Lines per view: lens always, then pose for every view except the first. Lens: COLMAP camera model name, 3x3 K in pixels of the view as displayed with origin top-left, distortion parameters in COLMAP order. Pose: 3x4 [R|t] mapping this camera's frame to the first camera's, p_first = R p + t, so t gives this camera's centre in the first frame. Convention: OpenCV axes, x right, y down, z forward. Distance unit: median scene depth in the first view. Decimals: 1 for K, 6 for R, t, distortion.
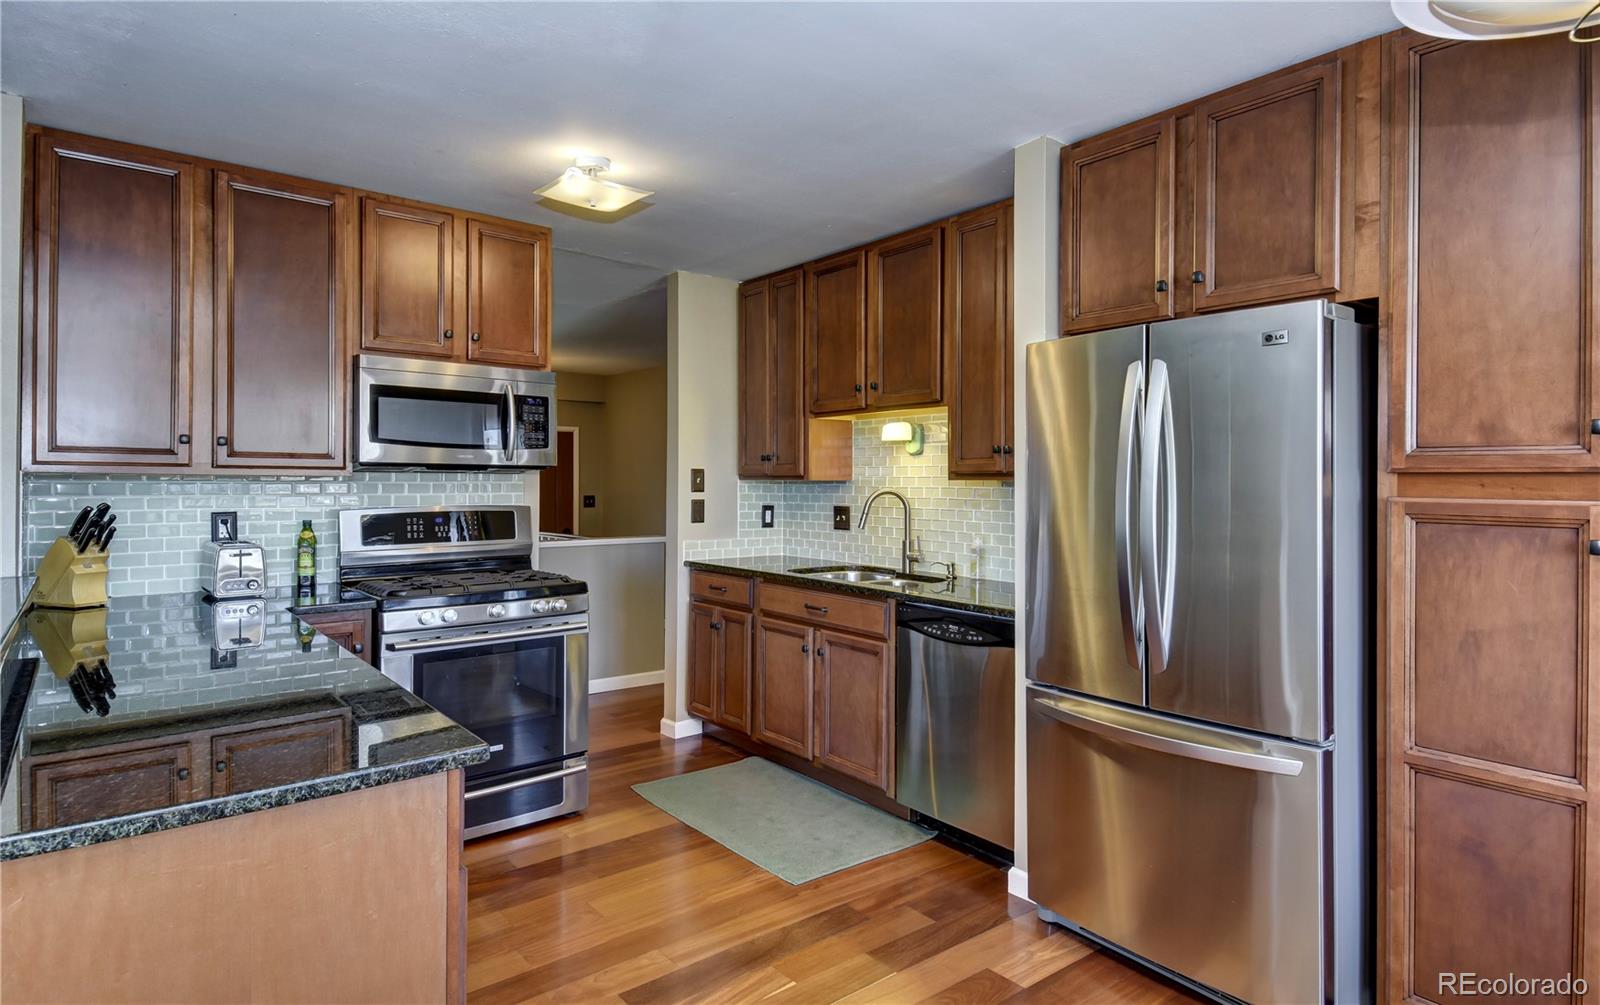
lens RADIAL K [[869.8, 0, 802.0], [0, 869.8, 483.4], [0, 0, 1]] dist [0.001899, -0.005167]
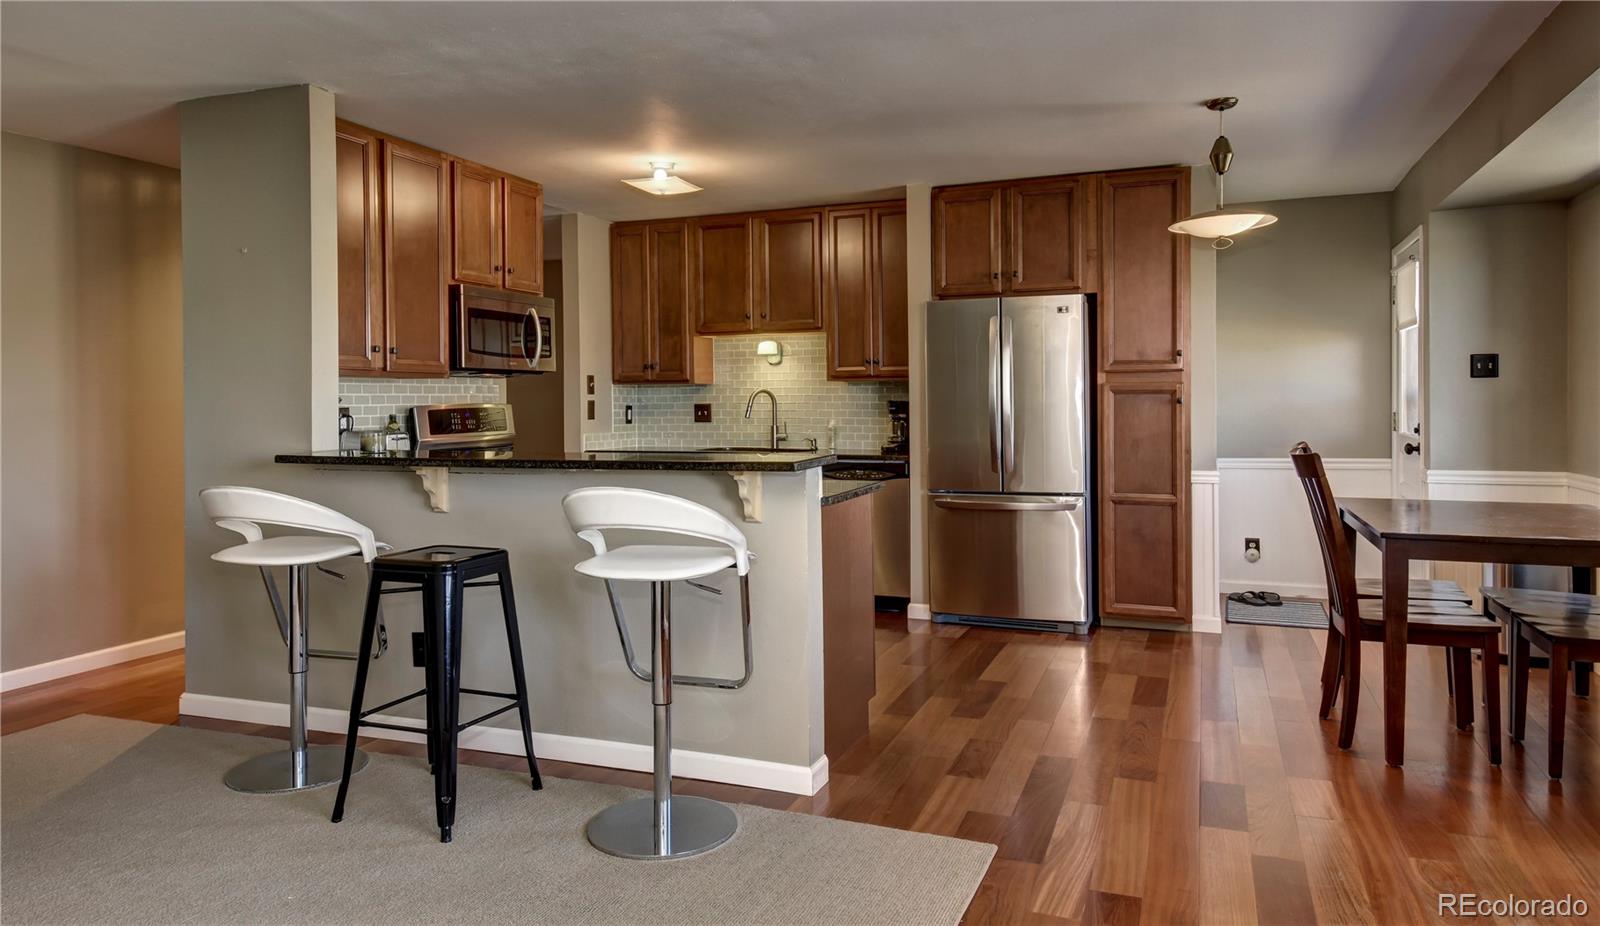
lens RADIAL K [[1007.8, 0, 826.2], [0, 1007.8, 398.7], [0, 0, 1]] dist [0.034600, 0.000895]
pose [[0.857356, -0.011990, 0.514584, -0.643591], [0.013954, 0.999903, 0.000049, 0.023436], [-0.514534, 0.007138, 0.857440, -0.435536]]
